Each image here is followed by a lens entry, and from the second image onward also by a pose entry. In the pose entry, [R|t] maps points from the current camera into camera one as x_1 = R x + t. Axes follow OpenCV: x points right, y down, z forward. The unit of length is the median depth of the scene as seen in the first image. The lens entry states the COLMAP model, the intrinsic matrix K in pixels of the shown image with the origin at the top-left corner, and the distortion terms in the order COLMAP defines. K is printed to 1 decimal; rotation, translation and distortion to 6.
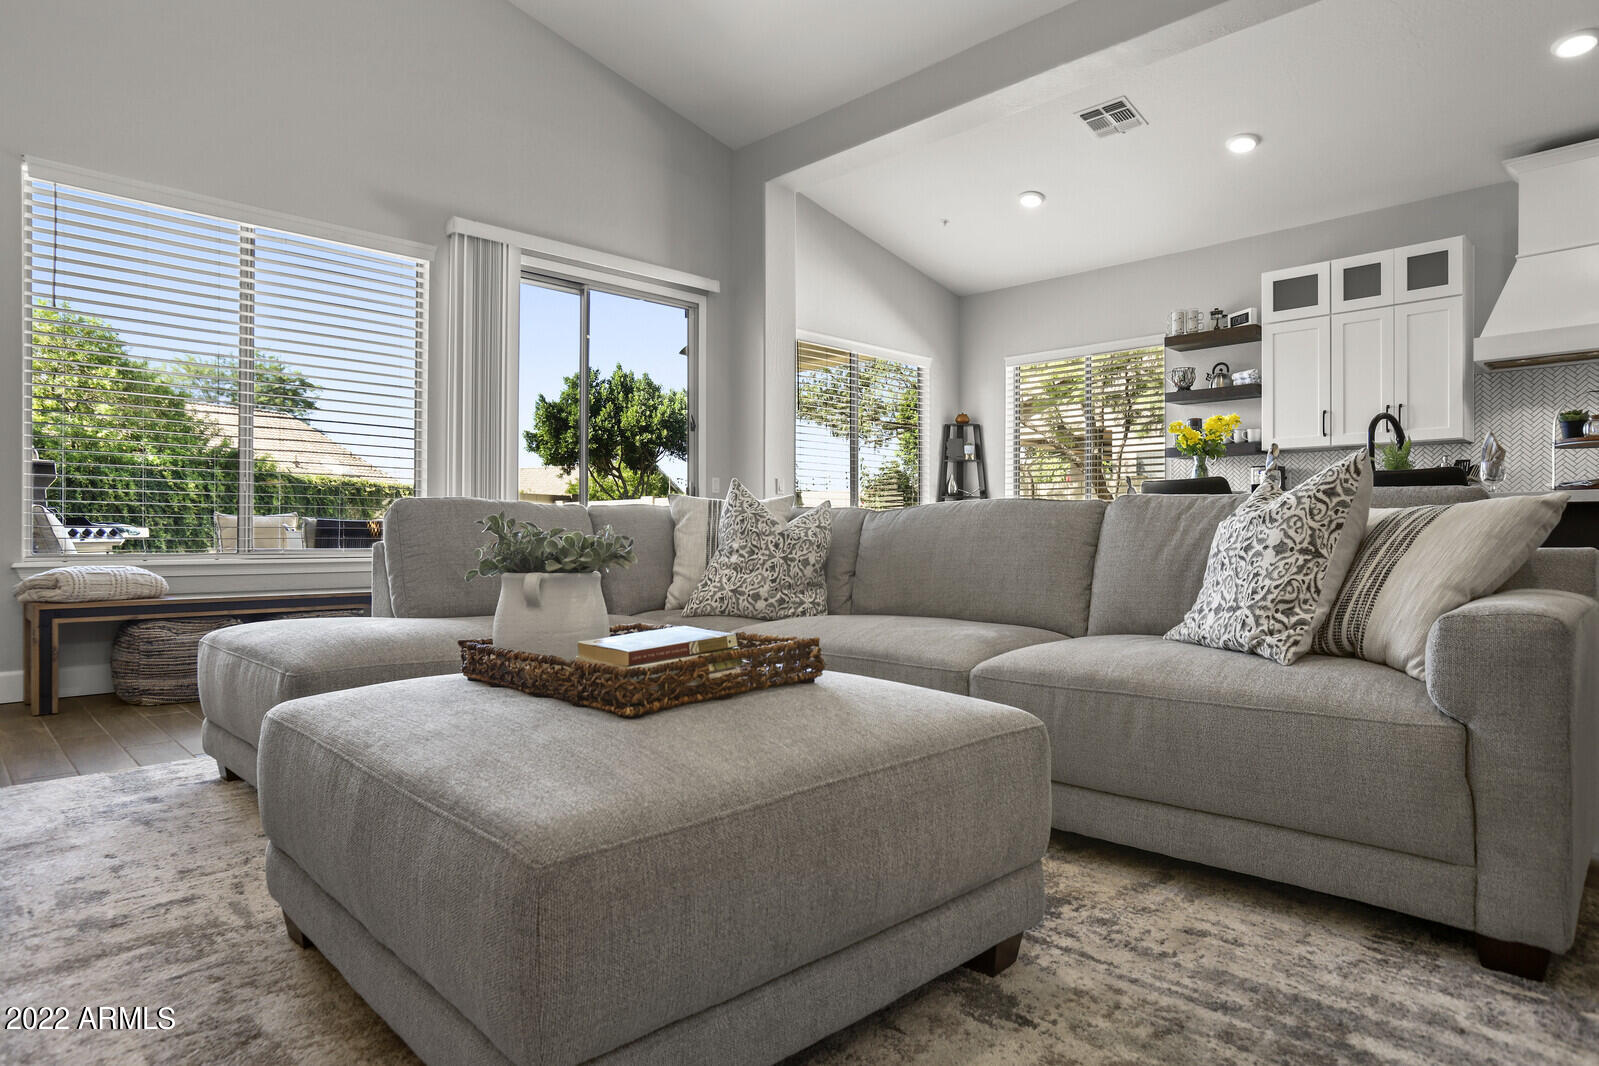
lens RADIAL K [[930.2, 0, 809.0], [0, 930.2, 527.0], [0, 0, 1]] dist [-0.038910, 0.025422]
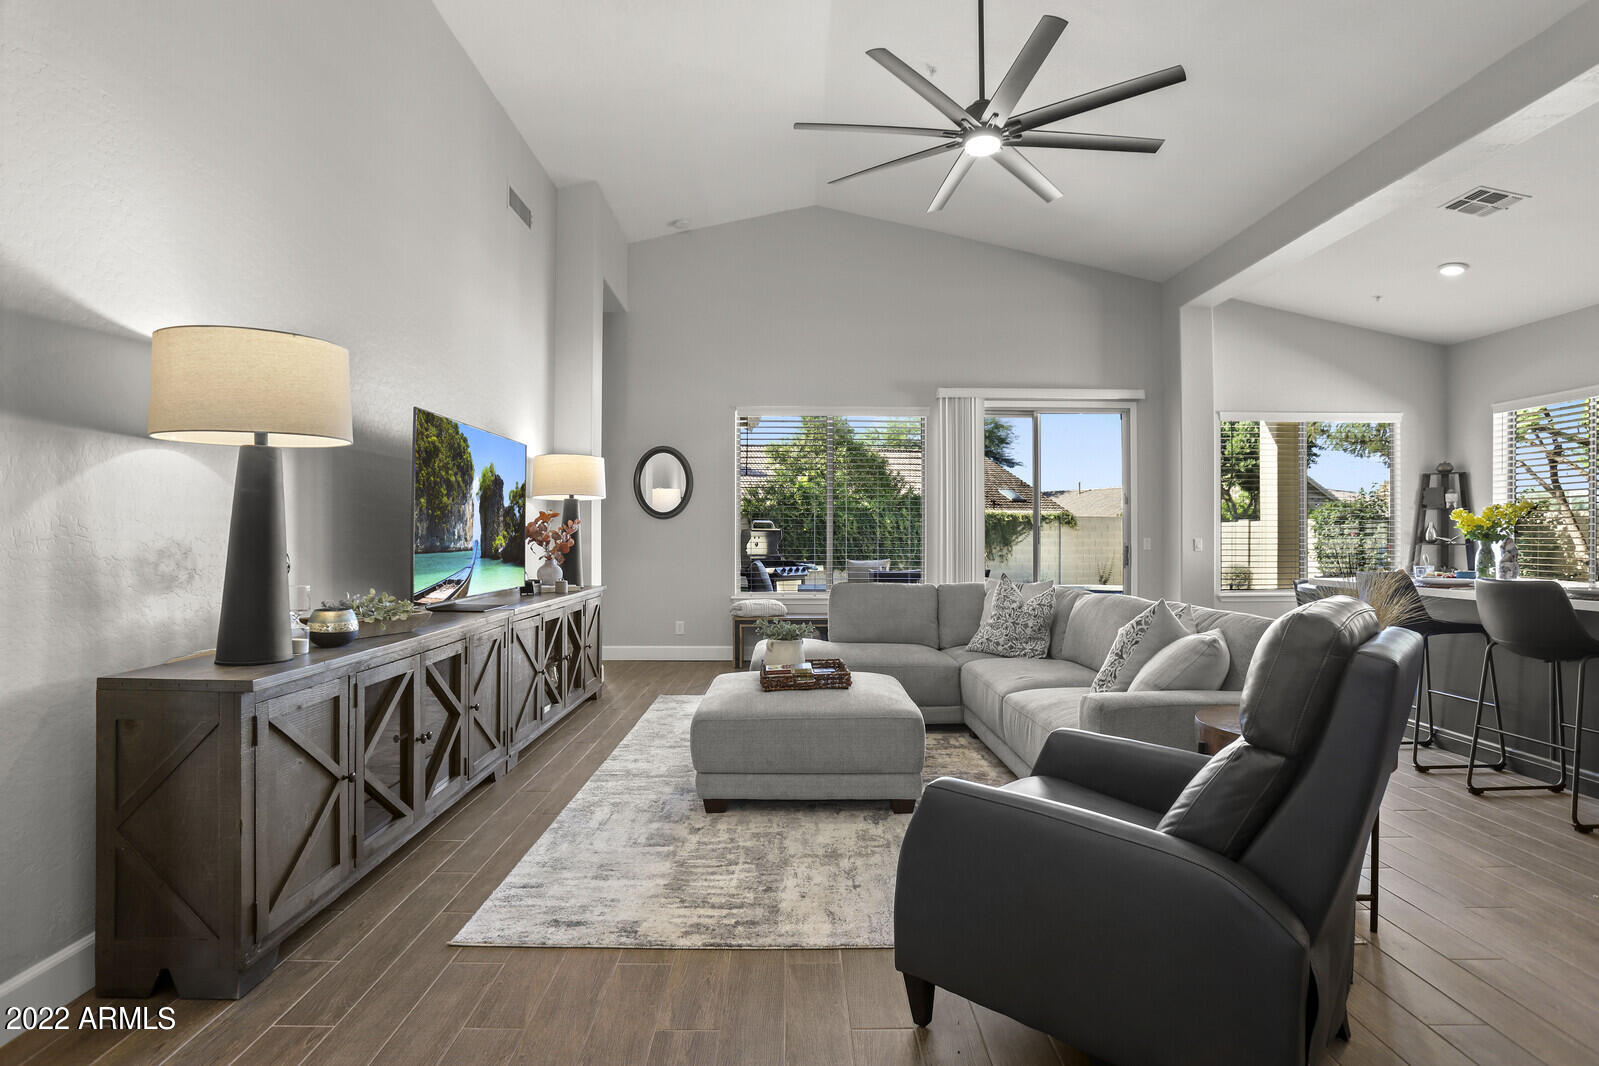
lens RADIAL K [[826.0, 0, 789.0], [0, 826.0, 519.8], [0, 0, 1]] dist [-0.034033, -0.001194]
pose [[0.717601, -0.016054, -0.696269, 0.329611], [0.005948, 0.999839, -0.016923, -0.059598], [0.696429, 0.008003, 0.717581, -0.174123]]
